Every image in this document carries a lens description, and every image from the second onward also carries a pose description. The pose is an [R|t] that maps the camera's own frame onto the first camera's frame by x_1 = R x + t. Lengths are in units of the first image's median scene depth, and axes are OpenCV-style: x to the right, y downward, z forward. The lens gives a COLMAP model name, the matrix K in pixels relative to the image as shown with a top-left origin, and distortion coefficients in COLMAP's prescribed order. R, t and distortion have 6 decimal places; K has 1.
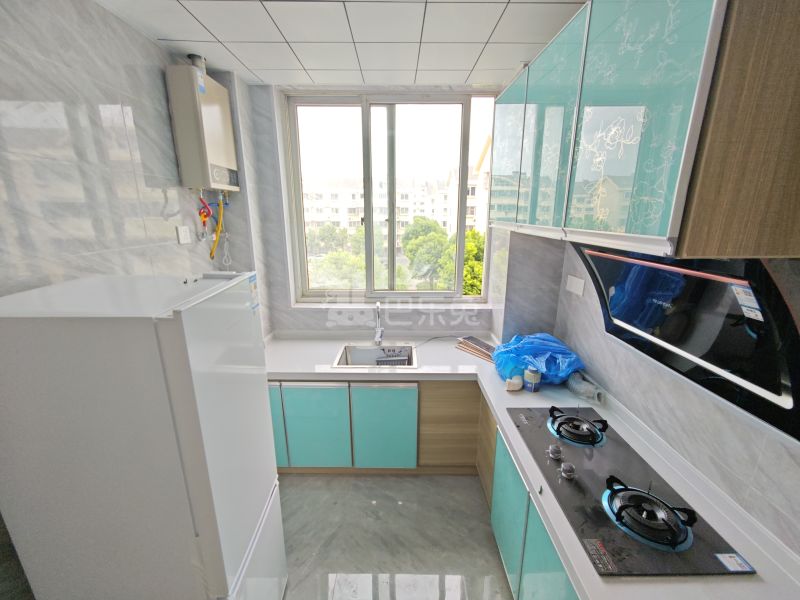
lens RADIAL K [[330.3, 0, 401.7], [0, 330.3, 298.0], [0, 0, 1]] dist [0.001706, 0.000084]
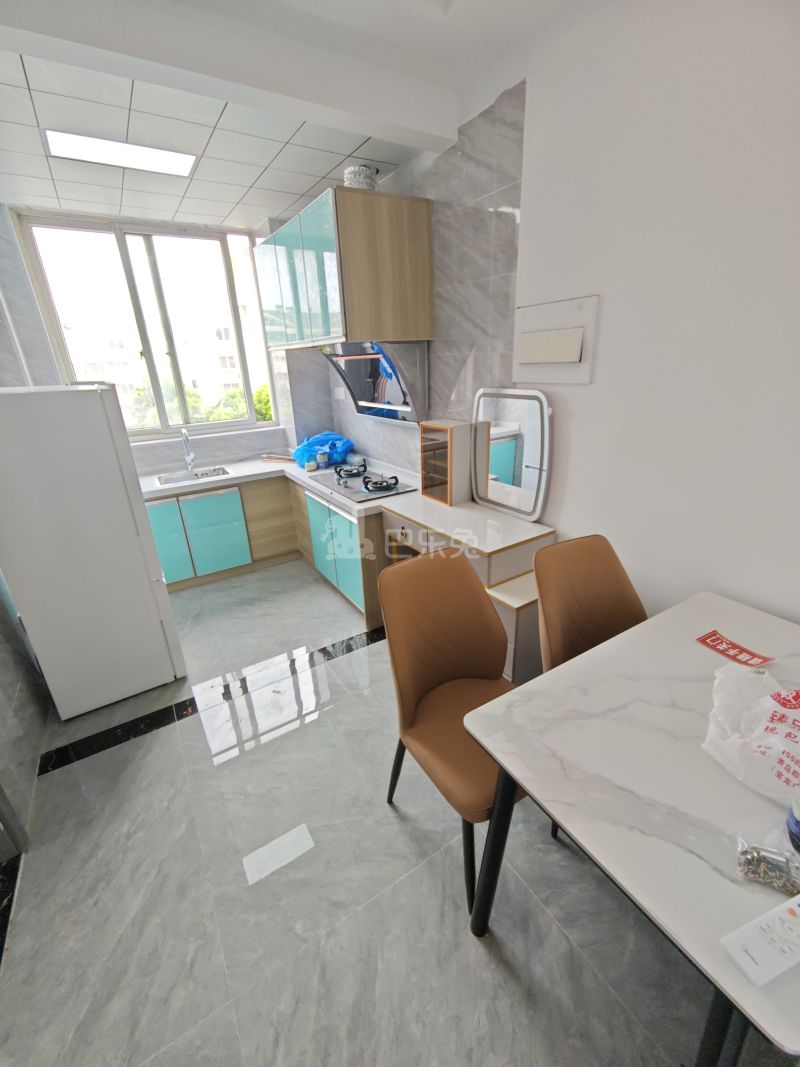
lens RADIAL K [[440.5, 0, 396.4], [0, 440.5, 531.4], [0, 0, 1]] dist [0.001706, 0.000084]
pose [[0.854676, -0.227031, 0.466890, -0.240552], [0.172459, 0.972401, 0.157142, 0.254756], [-0.489681, -0.053786, 0.870241, -0.687907]]
